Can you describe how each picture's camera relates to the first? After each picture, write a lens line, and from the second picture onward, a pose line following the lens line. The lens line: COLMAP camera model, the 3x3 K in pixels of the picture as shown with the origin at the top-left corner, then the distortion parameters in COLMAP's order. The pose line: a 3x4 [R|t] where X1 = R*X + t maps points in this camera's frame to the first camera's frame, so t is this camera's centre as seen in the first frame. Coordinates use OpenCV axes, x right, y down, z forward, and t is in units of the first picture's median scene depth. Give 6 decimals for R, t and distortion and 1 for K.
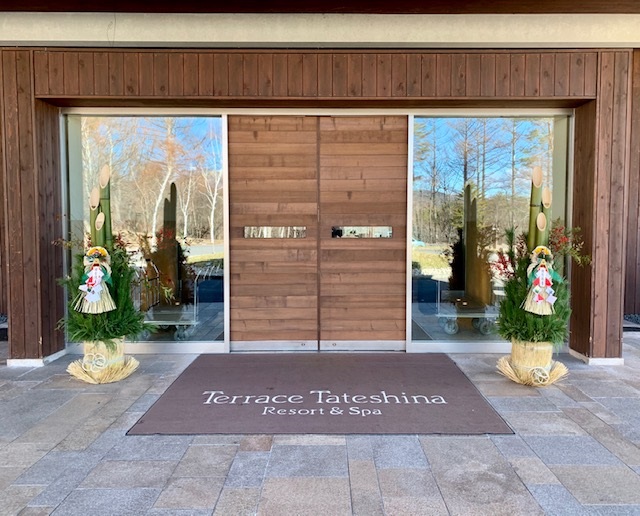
lens RADIAL K [[523.3, 0, 331.4], [0, 523.3, 243.1], [0, 0, 1]] dist [0.053281, 0.000089]
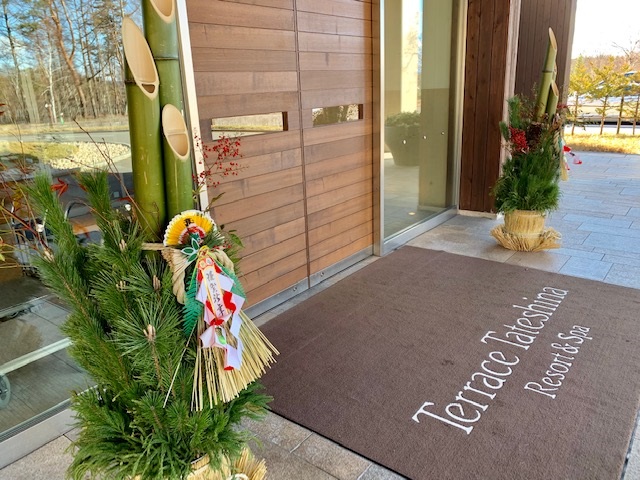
lens RADIAL K [[486.1, 0, 320.0], [0, 486.1, 240.0], [0, 0, 1]] dist [0.031651, -0.001136]
pose [[0.621234, -0.260193, 0.739167, -0.494736], [0.074635, 0.958624, 0.274717, -0.042323], [-0.780062, -0.115496, 0.614950, 0.594424]]
